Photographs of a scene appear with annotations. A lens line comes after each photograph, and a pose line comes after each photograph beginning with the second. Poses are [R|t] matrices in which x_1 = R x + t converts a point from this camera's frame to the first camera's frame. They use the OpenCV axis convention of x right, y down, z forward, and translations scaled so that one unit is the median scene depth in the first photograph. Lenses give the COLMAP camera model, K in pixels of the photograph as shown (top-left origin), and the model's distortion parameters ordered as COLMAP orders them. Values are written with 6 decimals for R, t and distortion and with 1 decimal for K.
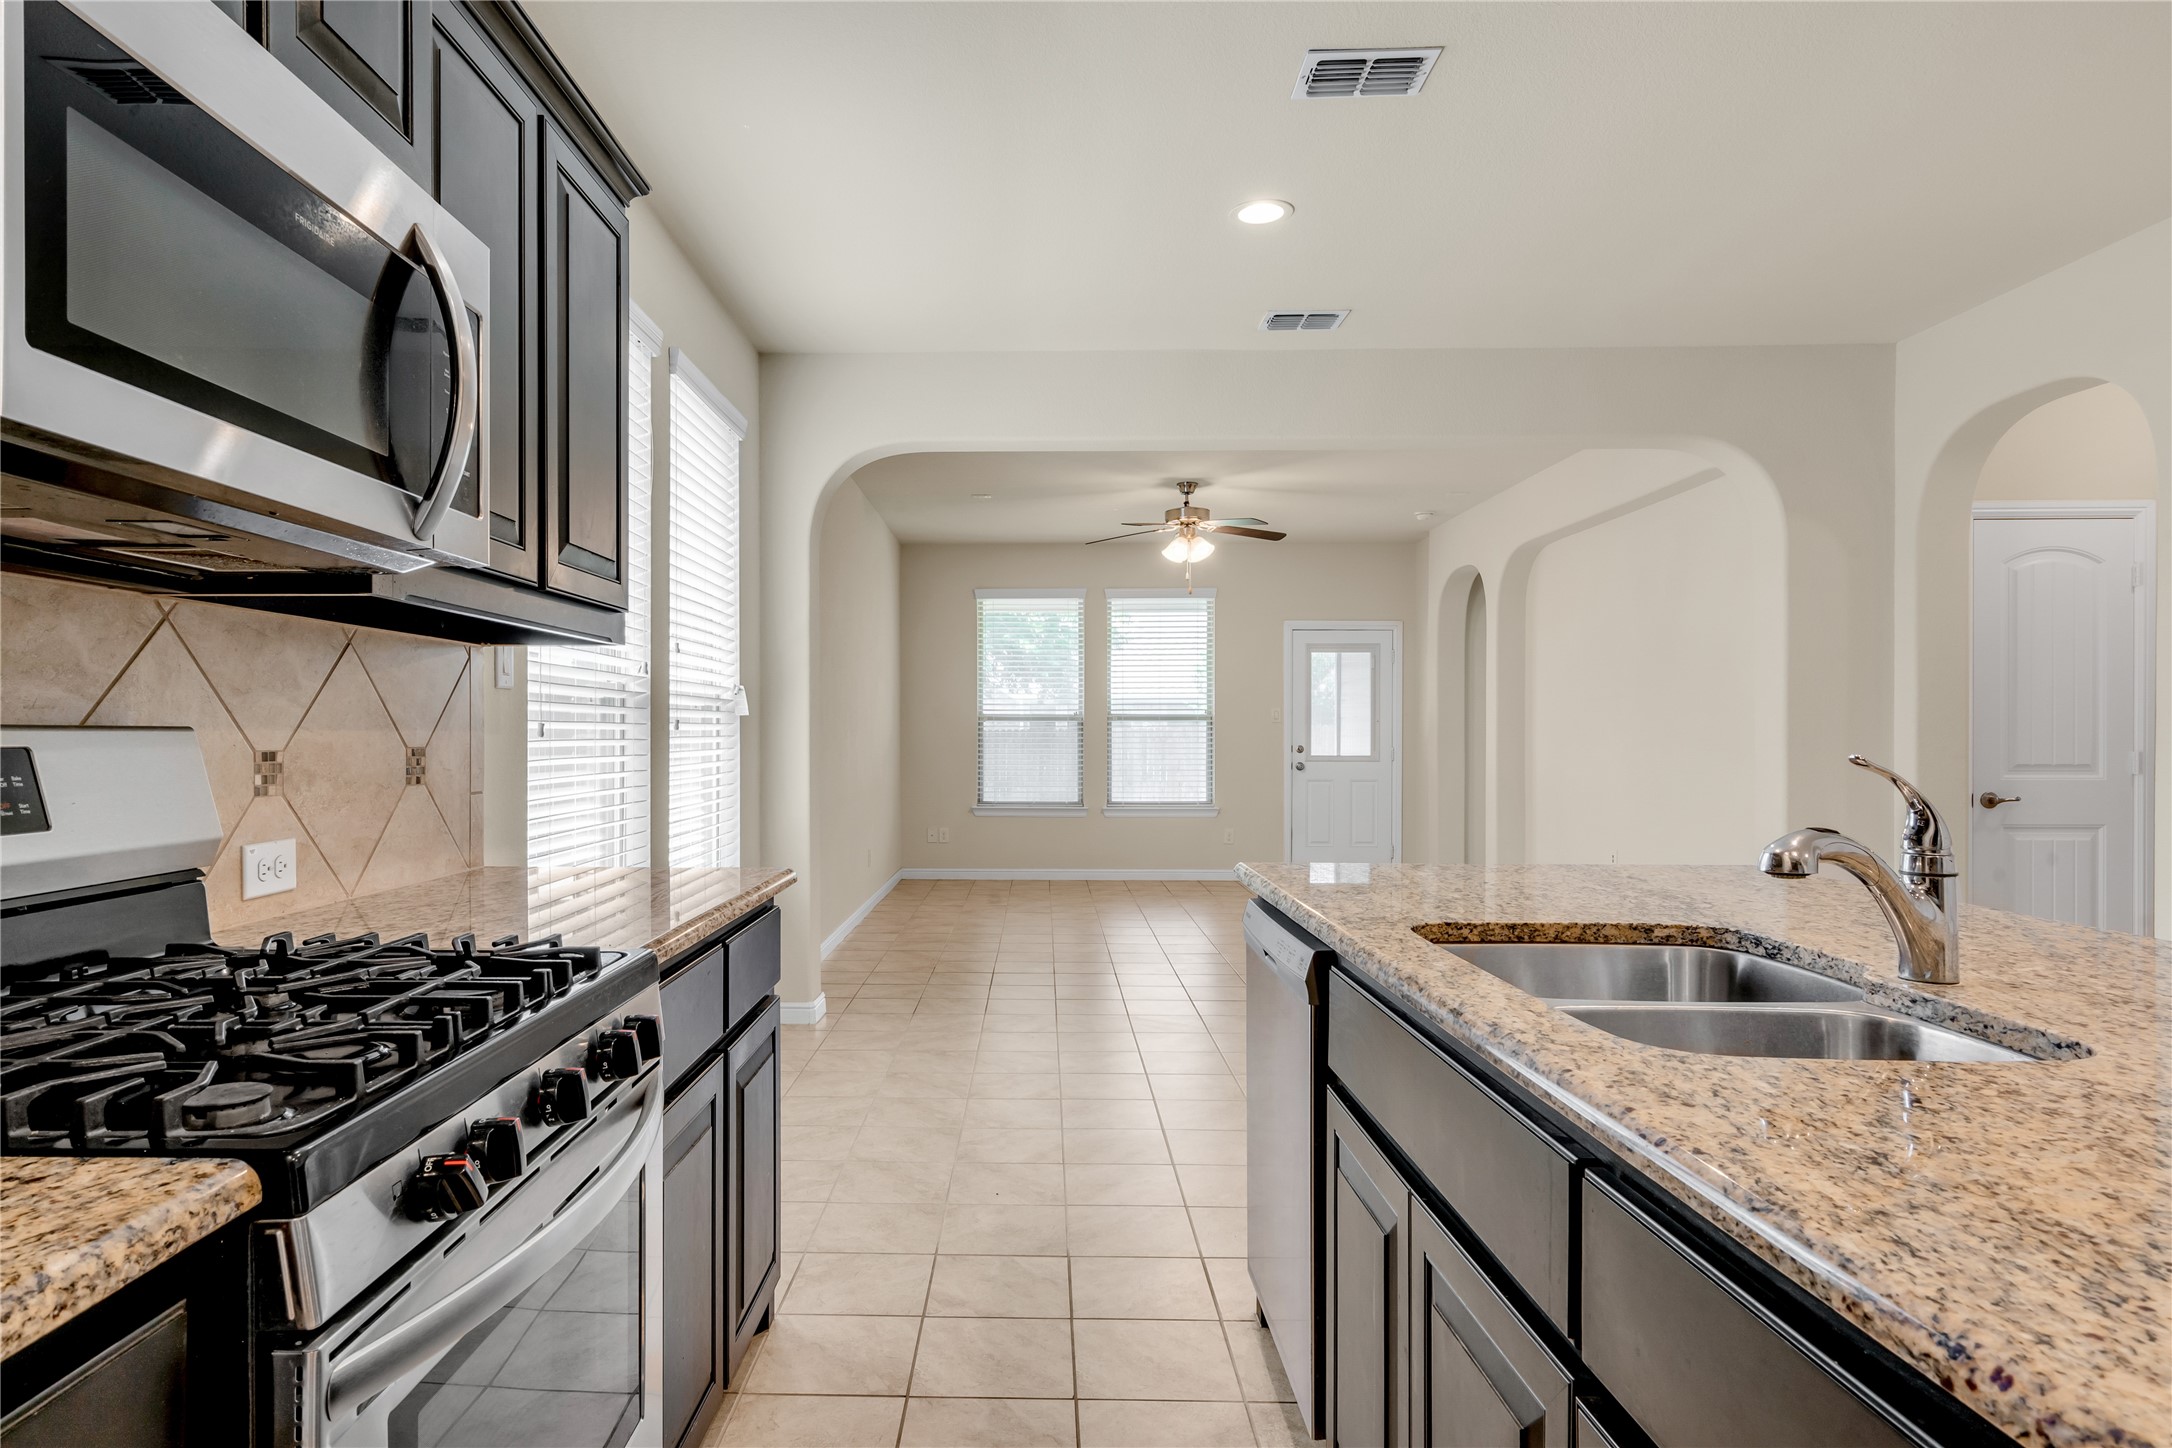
lens RADIAL K [[1248.2, 0, 1026.6], [0, 1248.2, 744.5], [0, 0, 1]] dist [-0.009626, -0.004385]
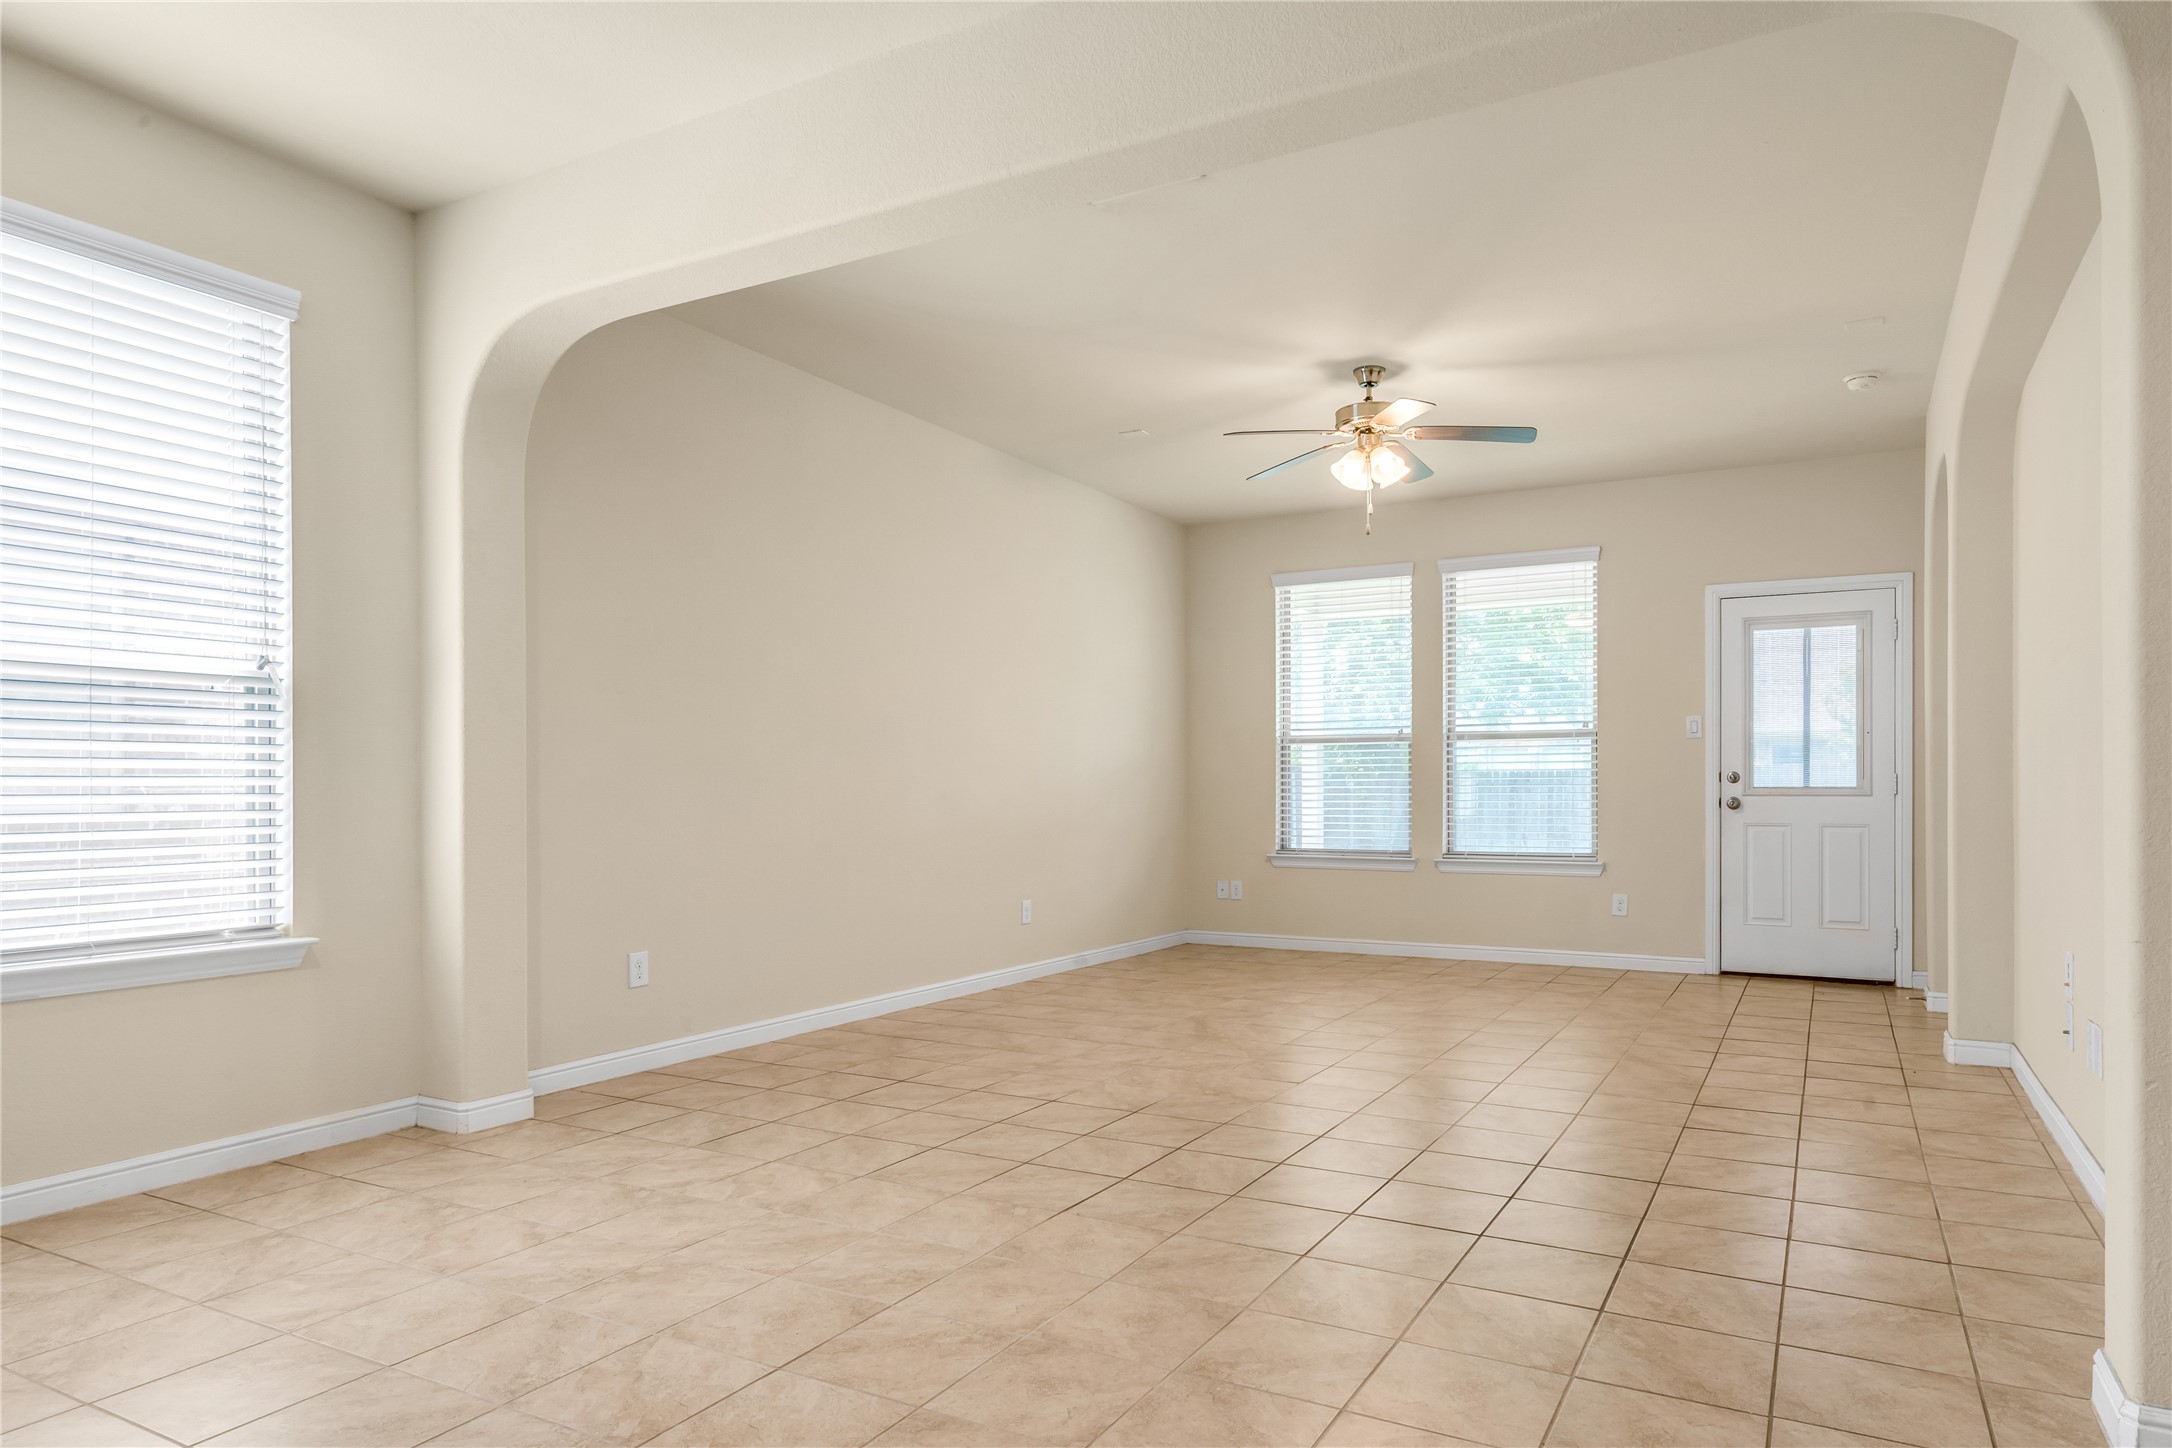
lens RADIAL K [[1277.0, 0, 1154.3], [0, 1277.0, 777.1], [0, 0, 1]] dist [0.003747, 0.001377]
pose [[0.891528, -0.006558, -0.452917, 0.261231], [-0.001335, 0.999853, -0.017104, 0.016144], [0.452963, 0.015853, 0.891388, 0.267674]]
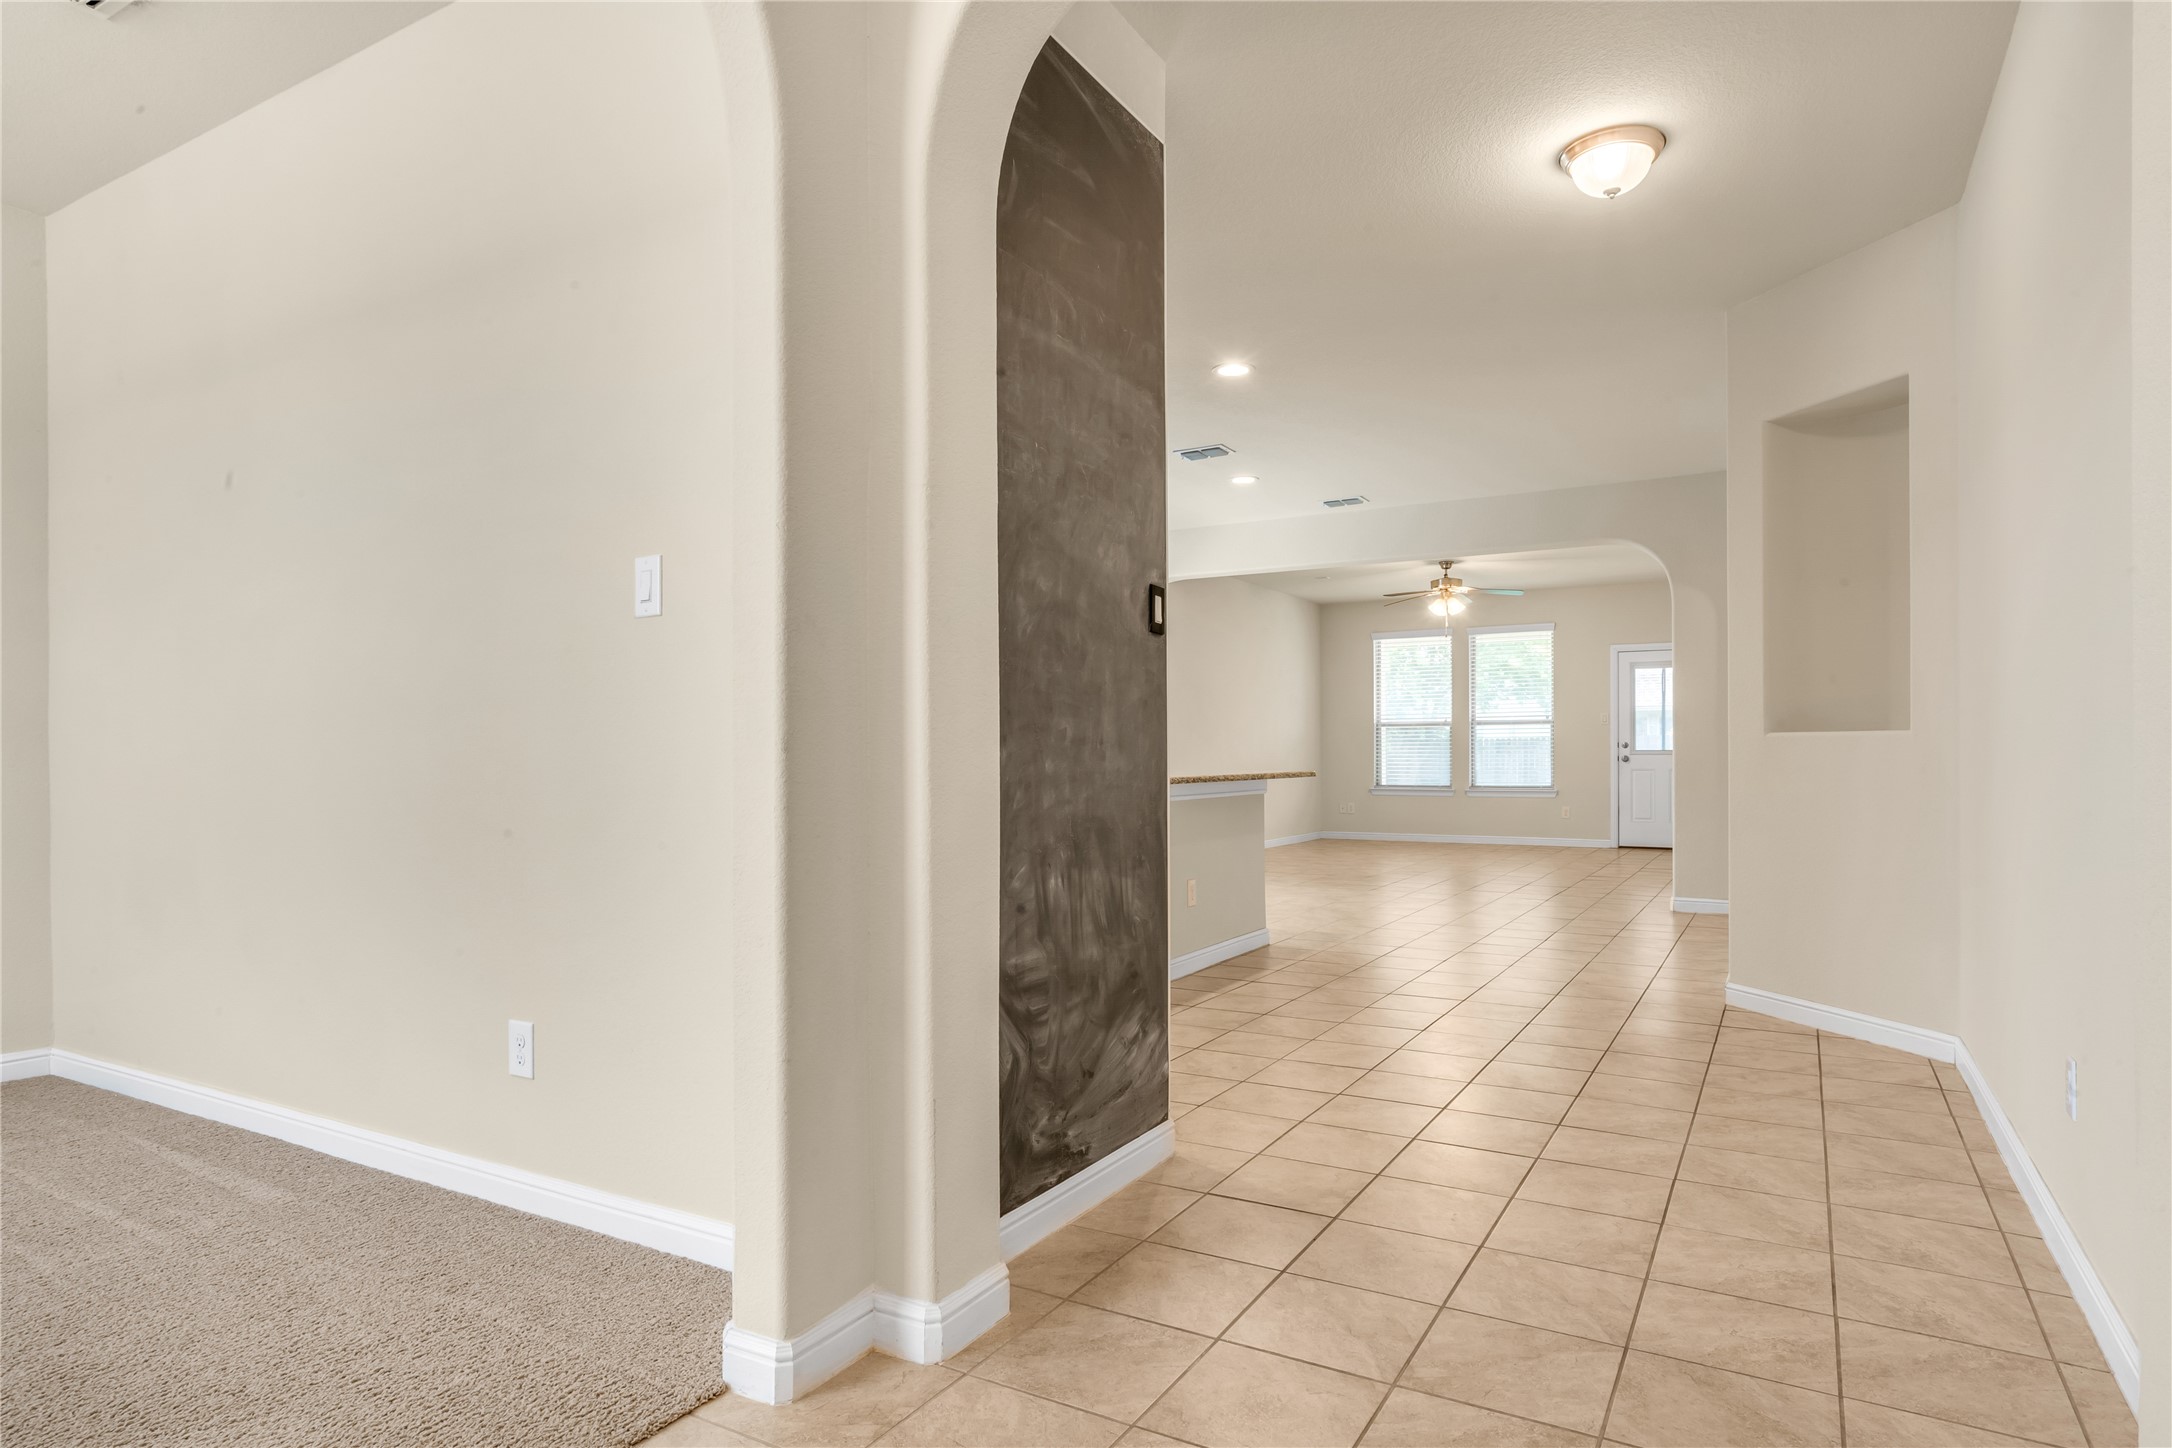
lens RADIAL K [[1178.2, 0, 1095.2], [0, 1178.2, 742.4], [0, 0, 1]] dist [-0.003065, 0.003419]
pose [[0.870413, -0.008431, -0.492251, 0.351771], [0.001510, 0.999894, -0.014455, 0.017988], [0.492321, 0.011838, 0.870333, -0.319894]]
